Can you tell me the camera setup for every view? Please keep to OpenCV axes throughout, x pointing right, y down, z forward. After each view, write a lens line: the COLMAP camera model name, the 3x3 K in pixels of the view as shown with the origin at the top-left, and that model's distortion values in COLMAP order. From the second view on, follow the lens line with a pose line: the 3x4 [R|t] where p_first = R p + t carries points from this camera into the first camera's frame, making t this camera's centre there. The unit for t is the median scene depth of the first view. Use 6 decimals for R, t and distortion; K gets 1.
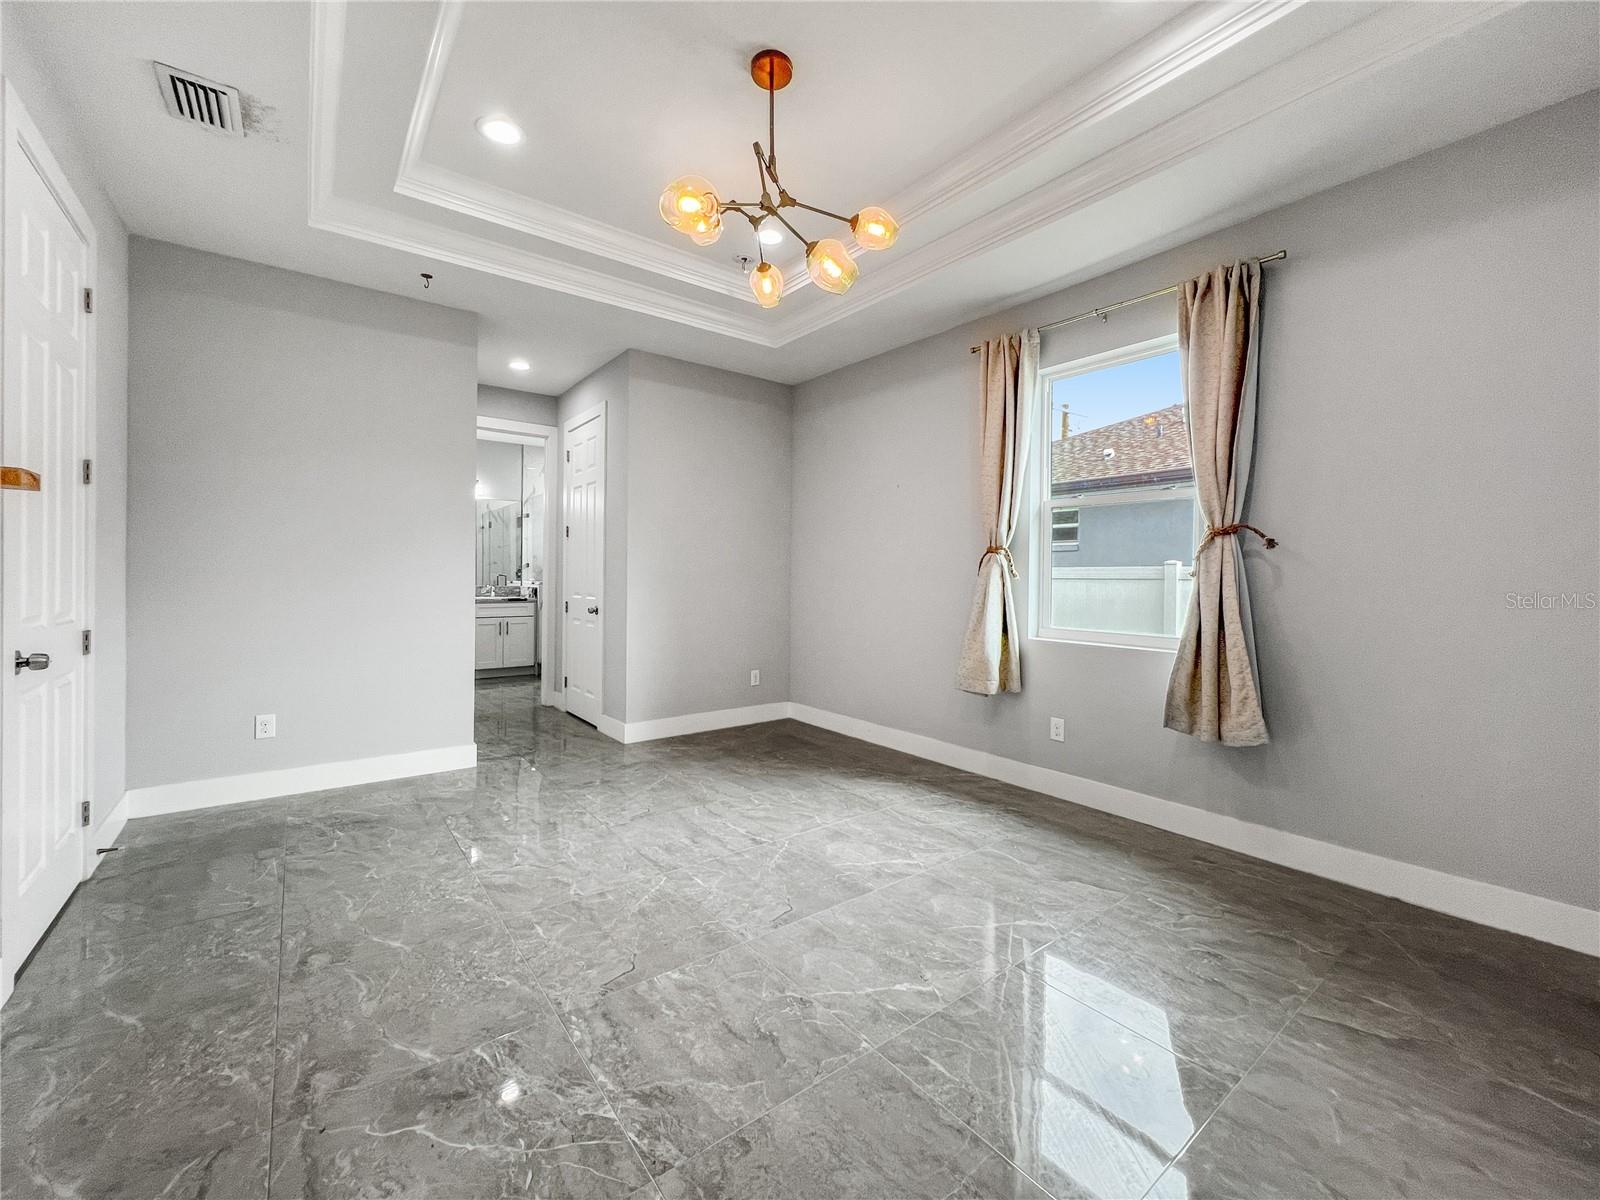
lens RADIAL K [[641.4, 0, 802.1], [0, 641.4, 587.4], [0, 0, 1]] dist [-0.001016, -0.000152]
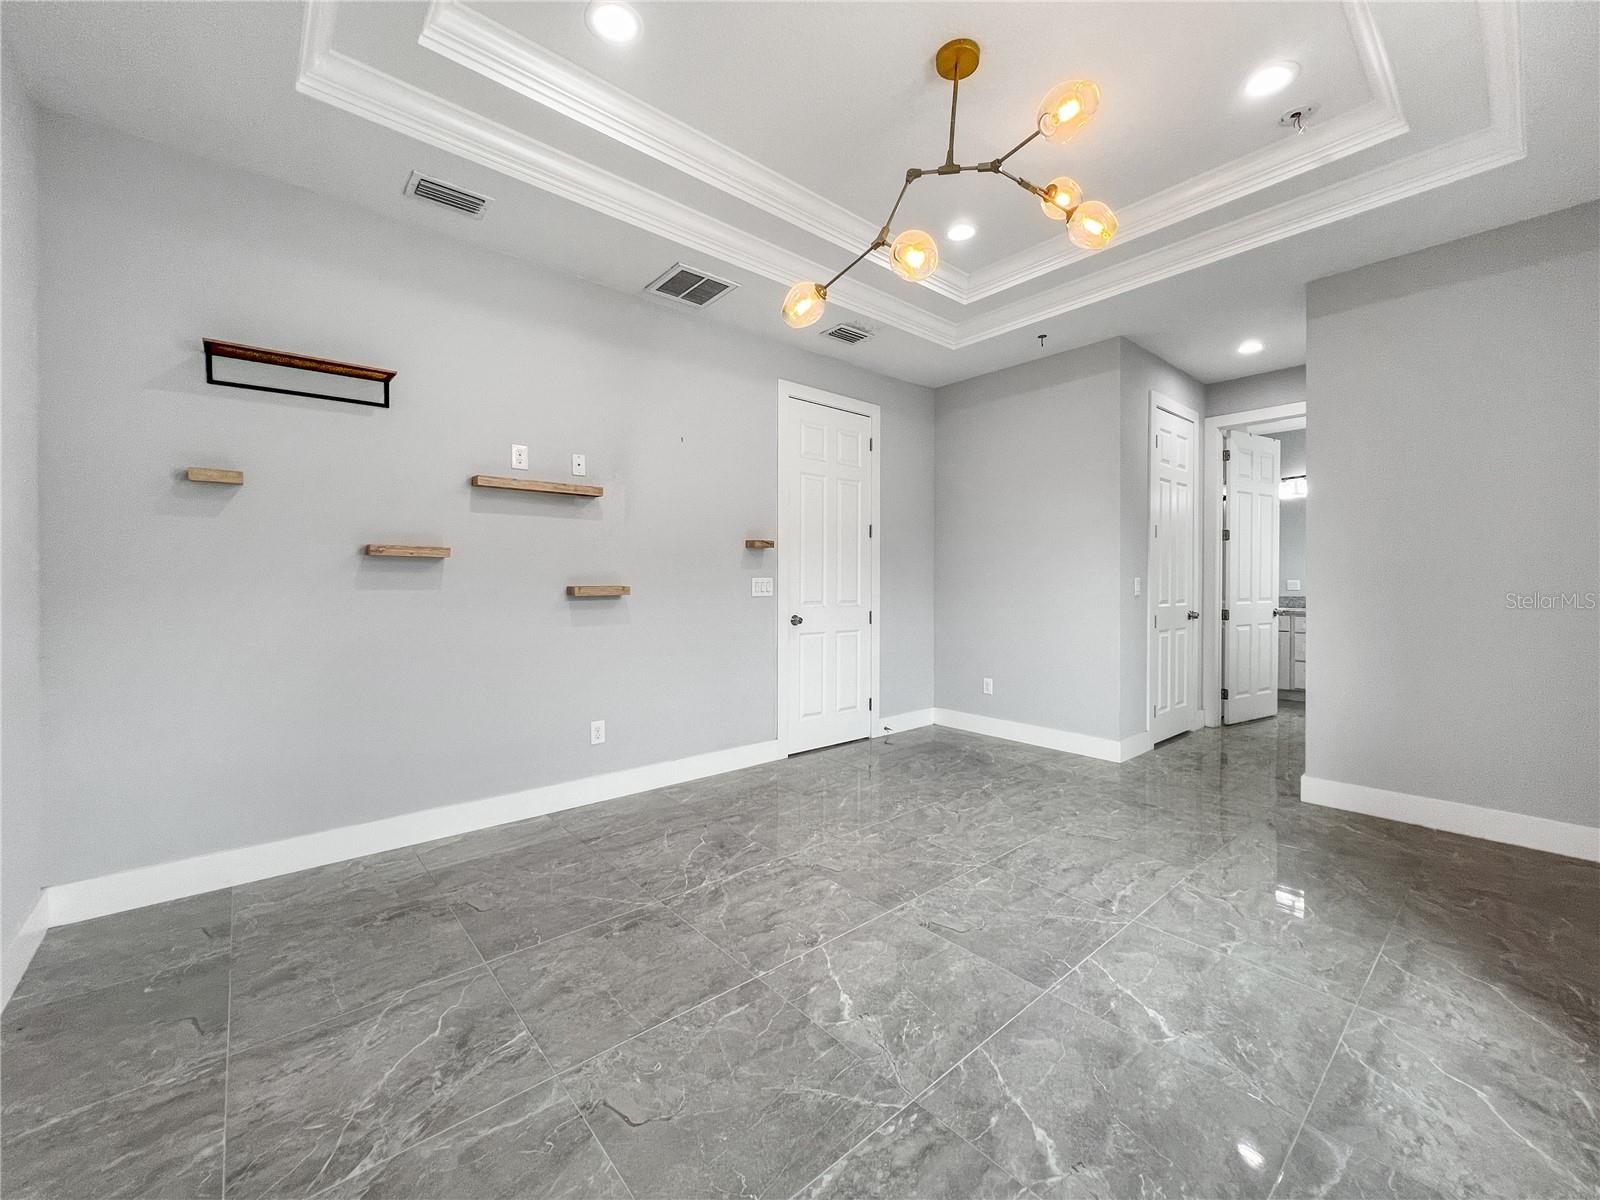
lens RADIAL K [[647.2, 0, 800.0], [0, 647.2, 600.0], [0, 0, 1]] dist [-0.002274, 0.000146]
pose [[0.058335, 0.017674, -0.998141, 0.759206], [-0.017246, 0.999712, 0.016694, 0.001797], [0.998148, 0.016240, 0.058623, 0.585192]]
